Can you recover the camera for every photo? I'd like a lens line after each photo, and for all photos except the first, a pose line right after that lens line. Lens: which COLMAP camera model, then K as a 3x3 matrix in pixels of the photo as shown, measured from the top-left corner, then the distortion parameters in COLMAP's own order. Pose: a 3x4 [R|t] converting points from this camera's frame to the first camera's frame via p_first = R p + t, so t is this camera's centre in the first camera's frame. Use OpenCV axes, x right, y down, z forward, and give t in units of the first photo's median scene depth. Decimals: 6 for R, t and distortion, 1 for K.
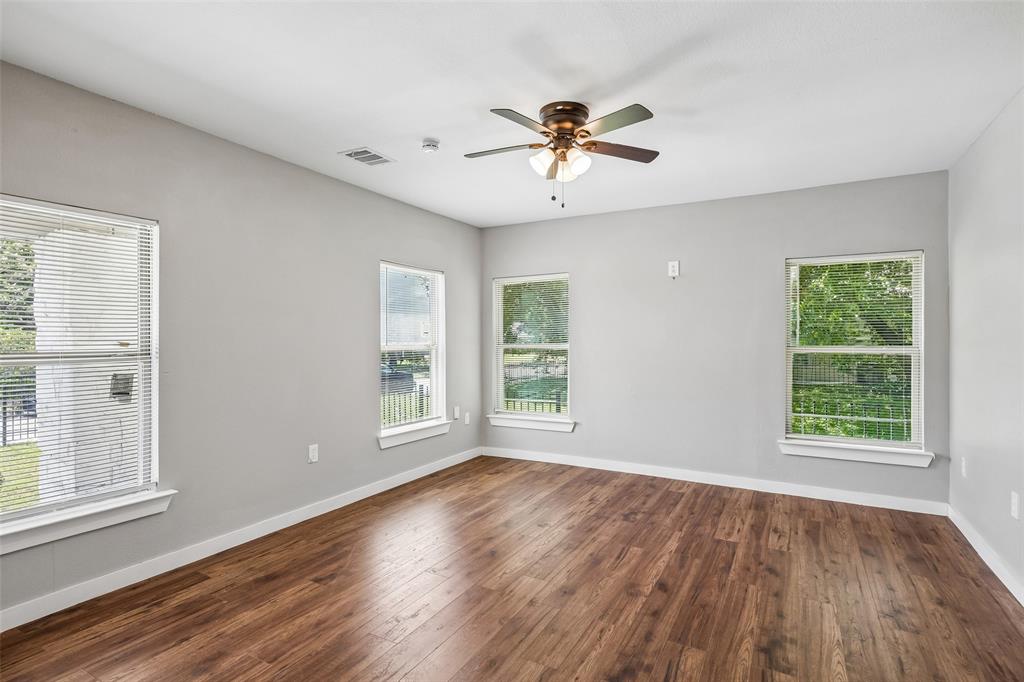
lens RADIAL K [[524.4, 0, 505.0], [0, 524.4, 340.3], [0, 0, 1]] dist [0.011234, 0.000711]
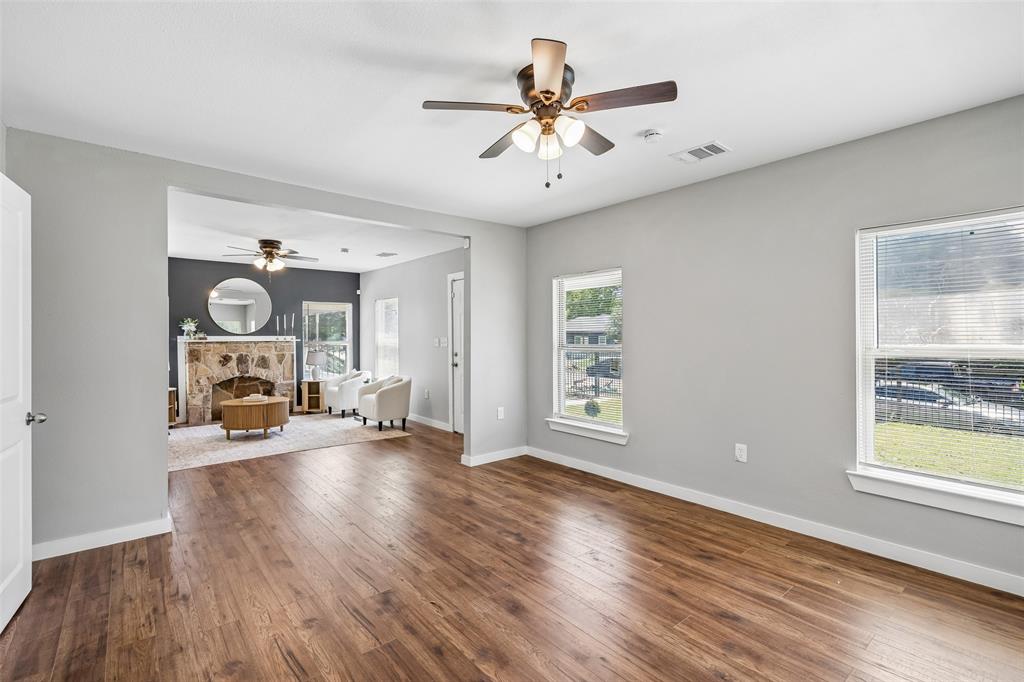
lens RADIAL K [[469.2, 0, 510.7], [0, 469.2, 345.2], [0, 0, 1]] dist [-0.001179, -0.000047]
pose [[-0.366140, 0.013822, -0.930457, 0.621415], [0.000700, 0.999893, 0.014578, -0.006719], [0.930560, 0.004687, -0.366111, 0.896524]]
